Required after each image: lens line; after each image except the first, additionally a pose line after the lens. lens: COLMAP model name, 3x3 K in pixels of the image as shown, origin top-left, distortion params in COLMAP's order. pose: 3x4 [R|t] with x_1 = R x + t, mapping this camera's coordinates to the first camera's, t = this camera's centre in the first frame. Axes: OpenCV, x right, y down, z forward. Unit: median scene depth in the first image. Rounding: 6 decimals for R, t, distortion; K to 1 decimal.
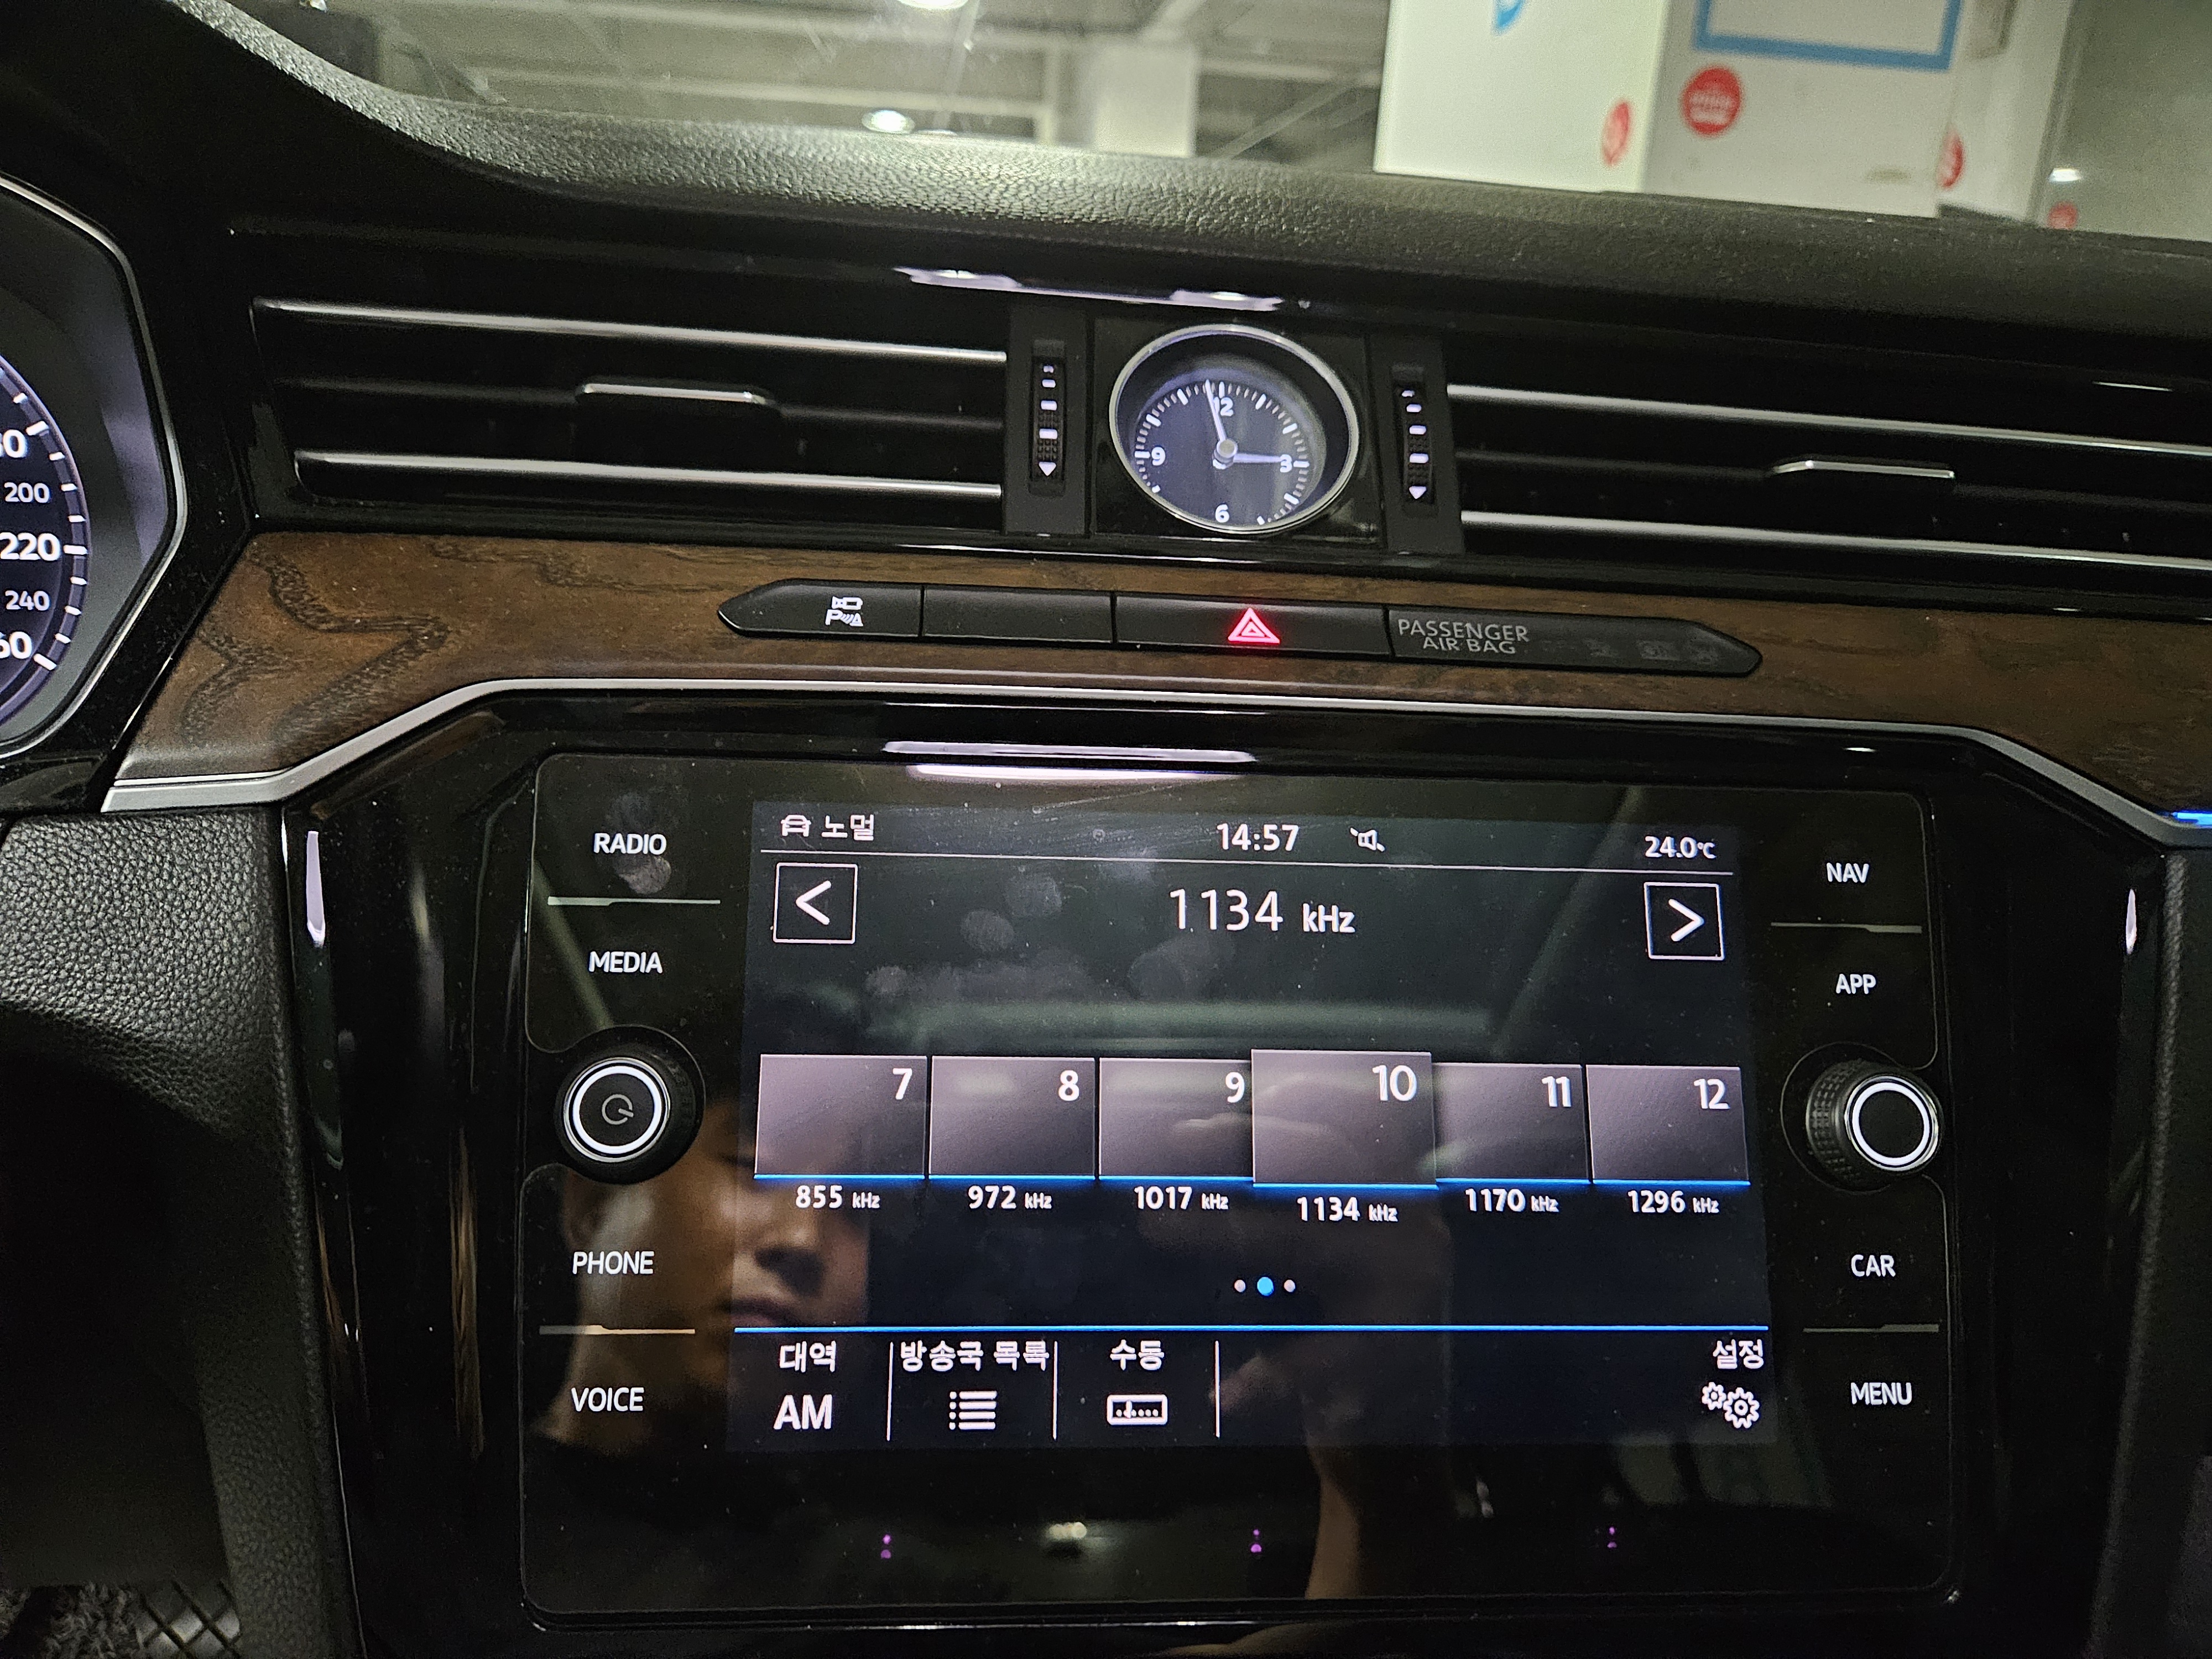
lens RADIAL K [[1521.6, 0, 1101.0], [0, 1521.6, 855.8], [0, 0, 1]] dist [0.045477, -0.044163]
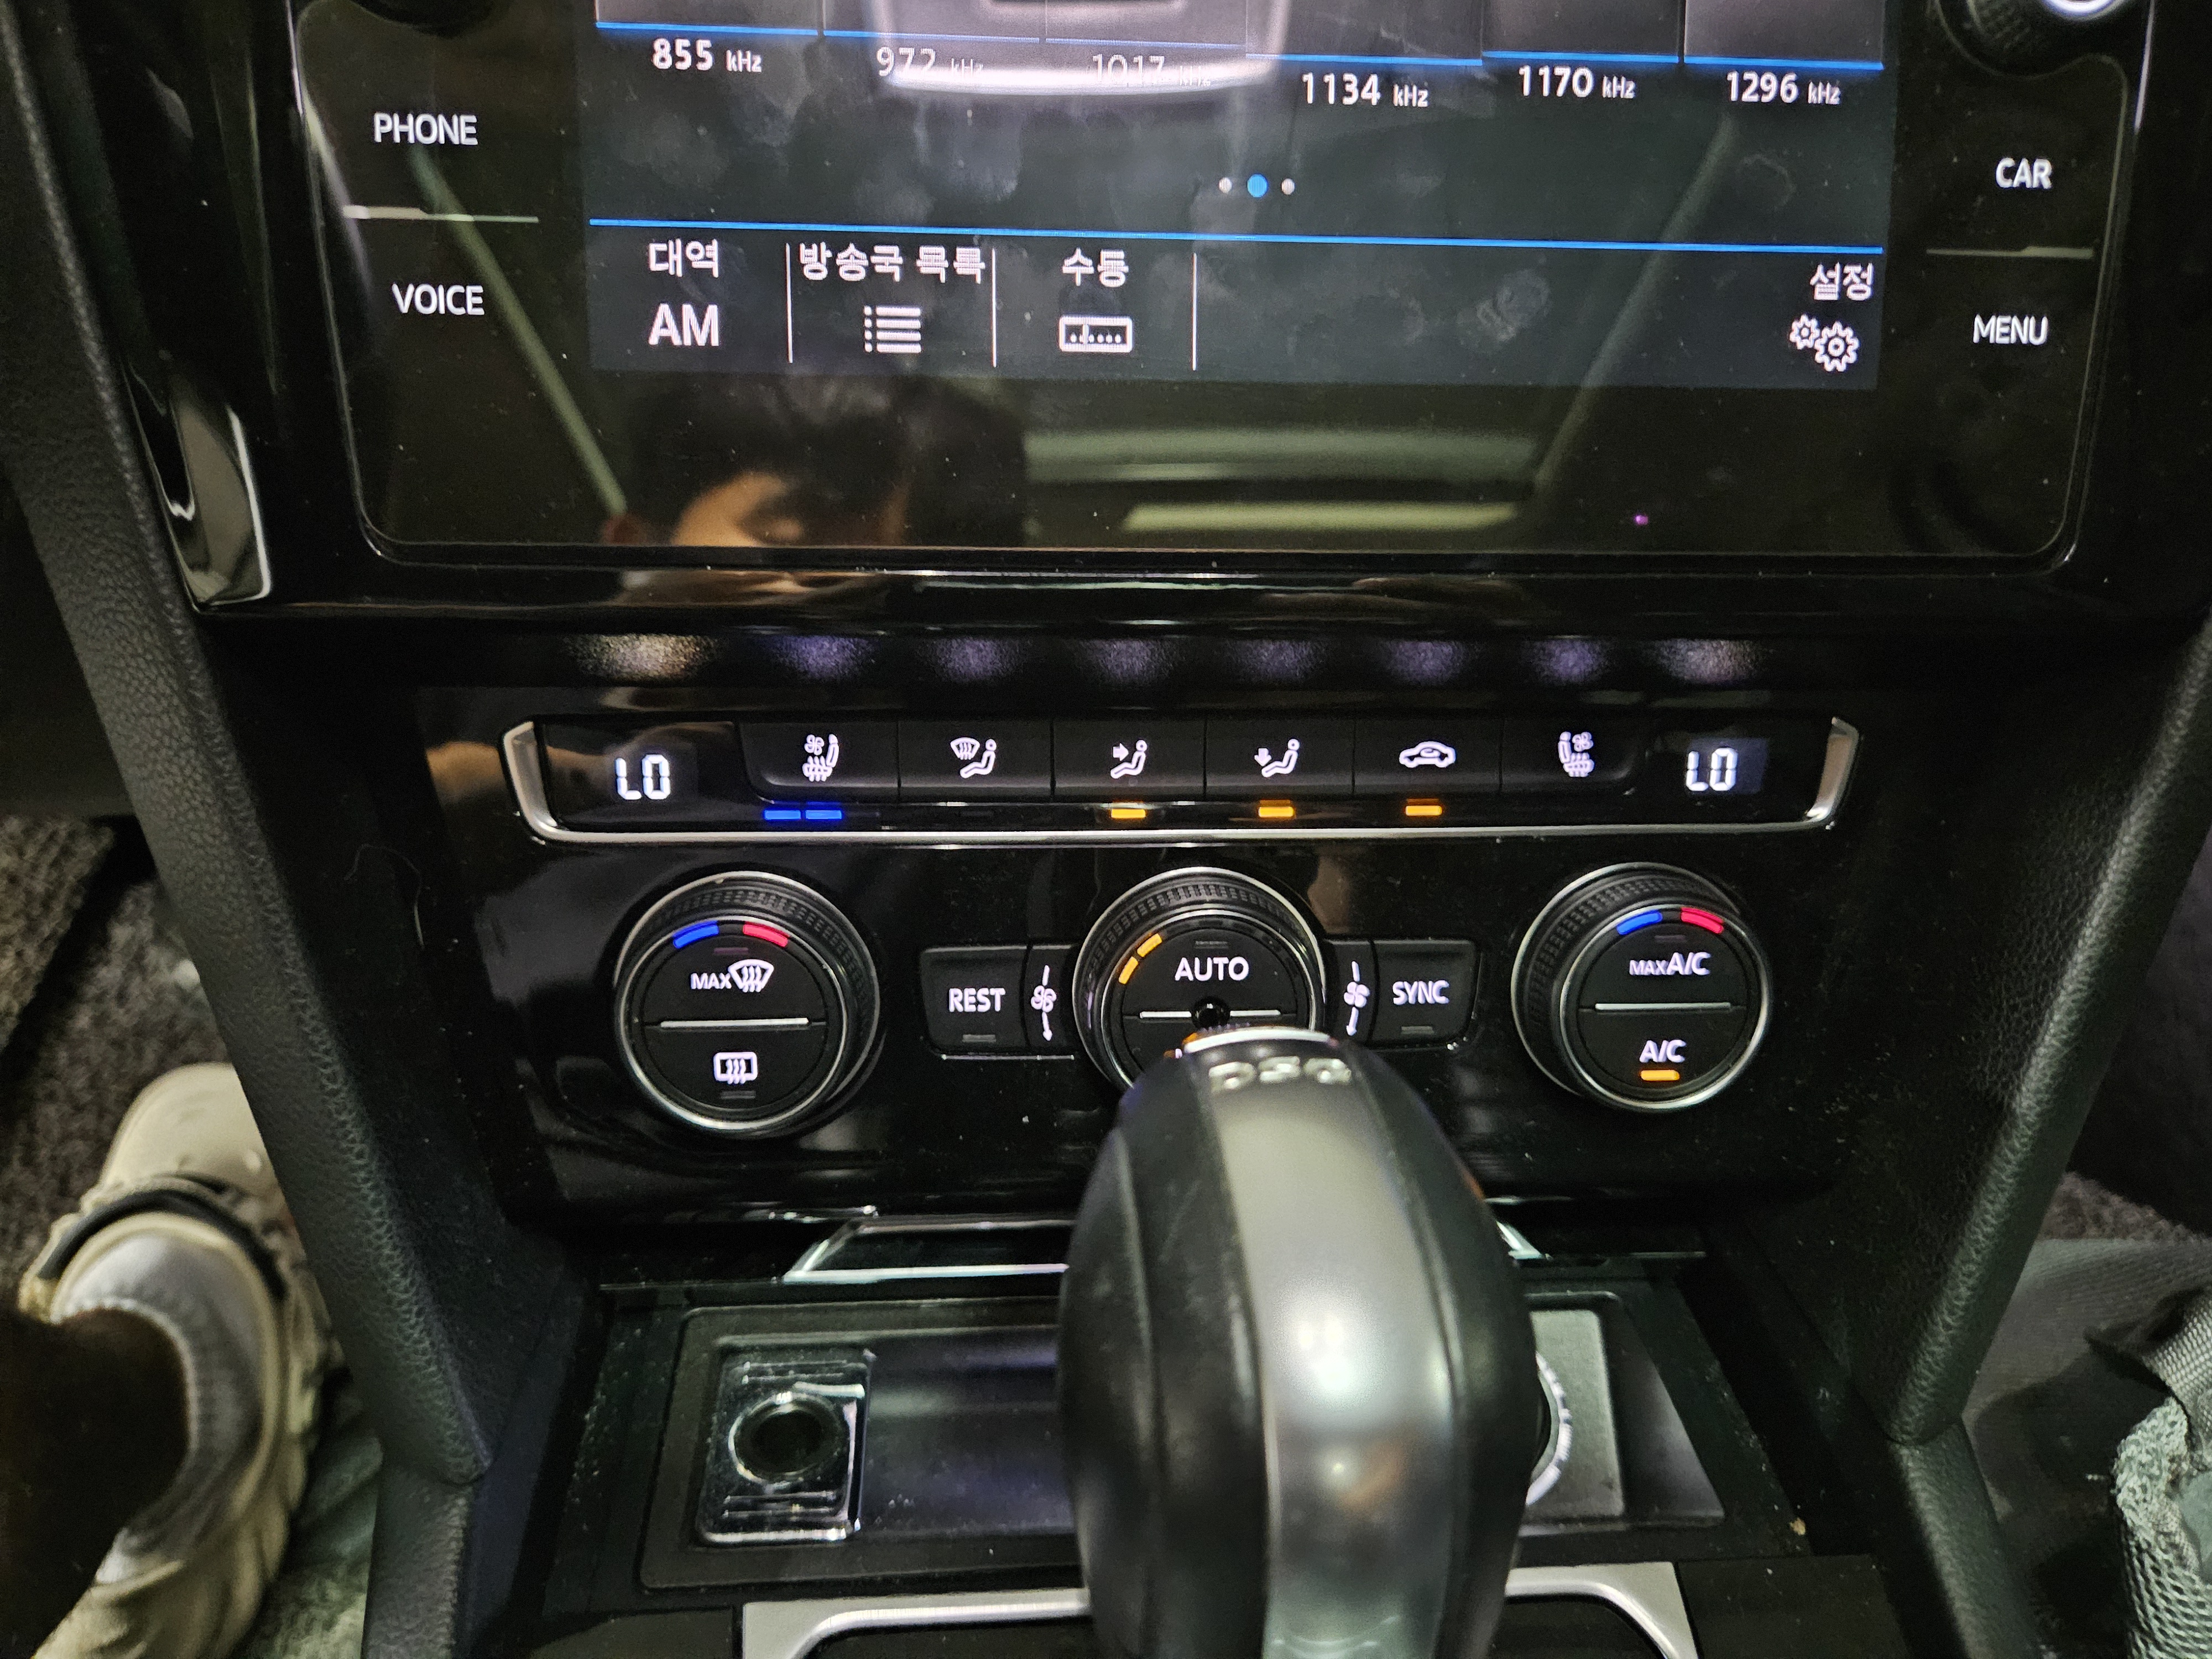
lens RADIAL K [[1521.6, 0, 1107.4], [0, 1521.6, 882.6], [0, 0, 1]] dist [0.045477, -0.044163]
pose [[0.999888, -0.006031, -0.013688, 0.037608], [0.009872, 0.953589, 0.300950, 0.378424], [0.011237, -0.301052, 0.953542, 0.127725]]
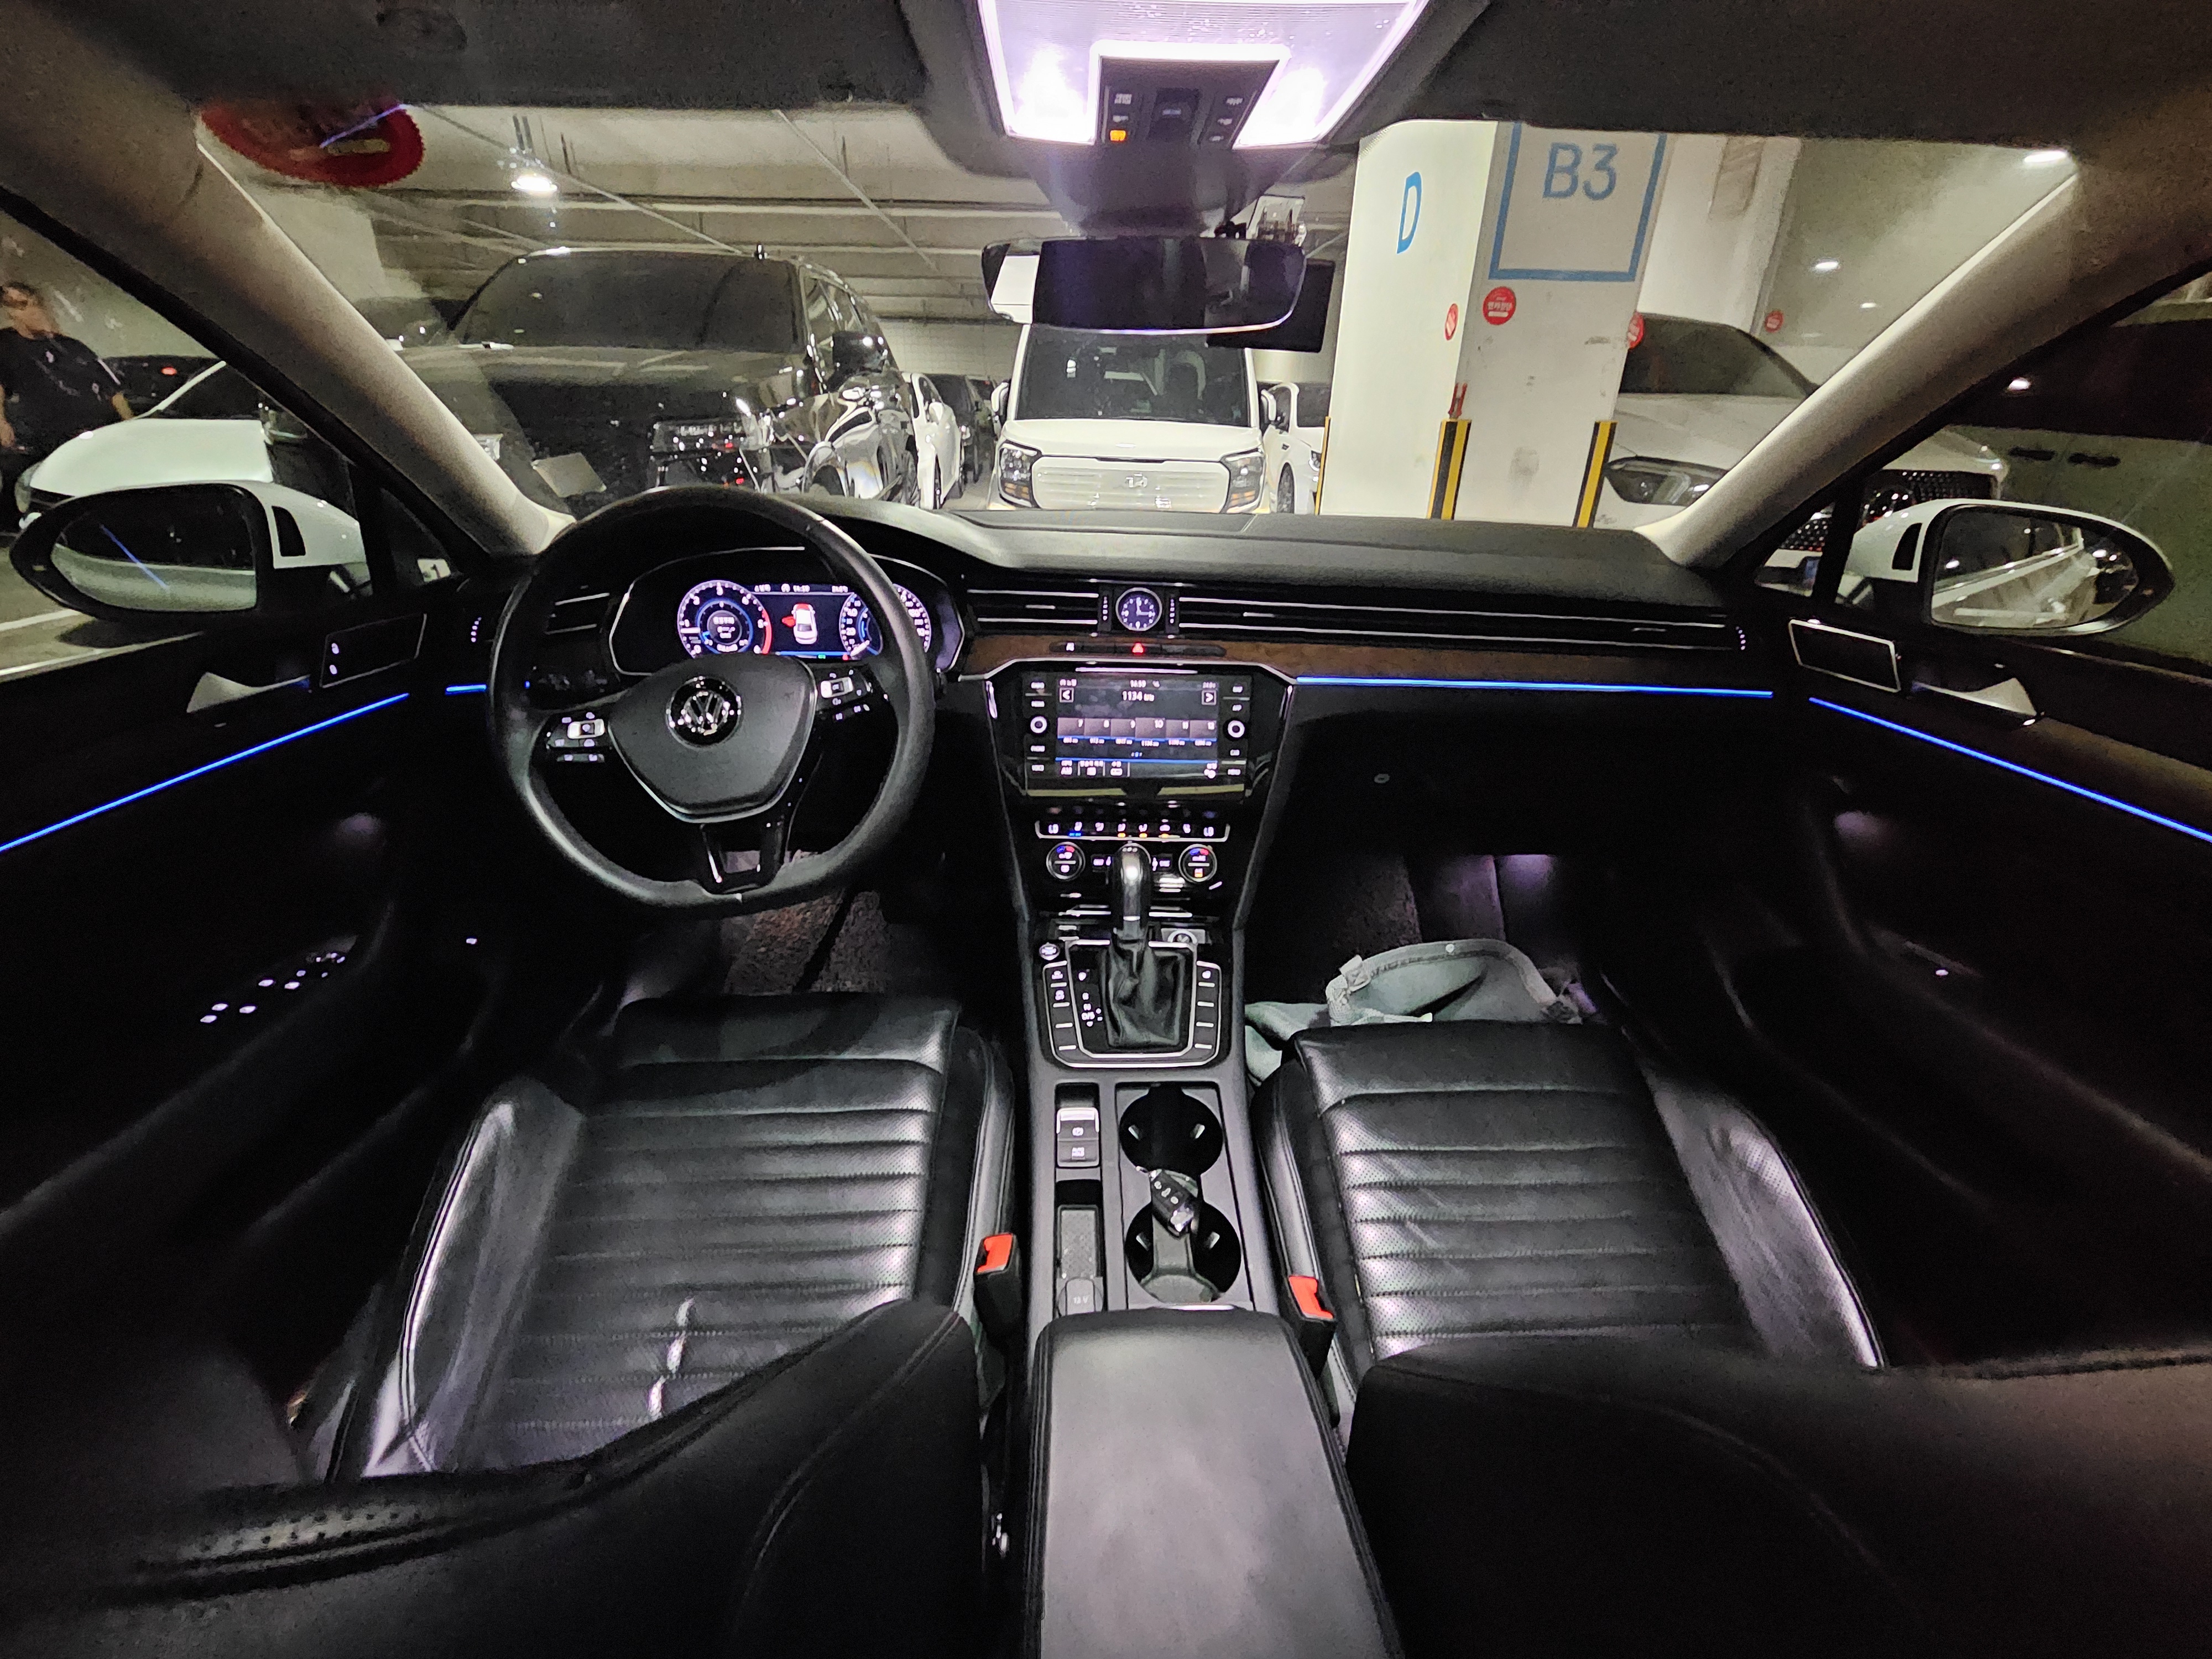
lens RADIAL K [[924.7, 0, 1110.2], [0, 924.7, 846.9], [0, 0, 1]] dist [-0.003035, -0.001389]
pose [[0.995225, 0.009140, -0.097177, 0.370307], [0.004394, 0.990402, 0.138149, 0.126915], [0.097507, -0.137917, 0.985632, -2.835643]]
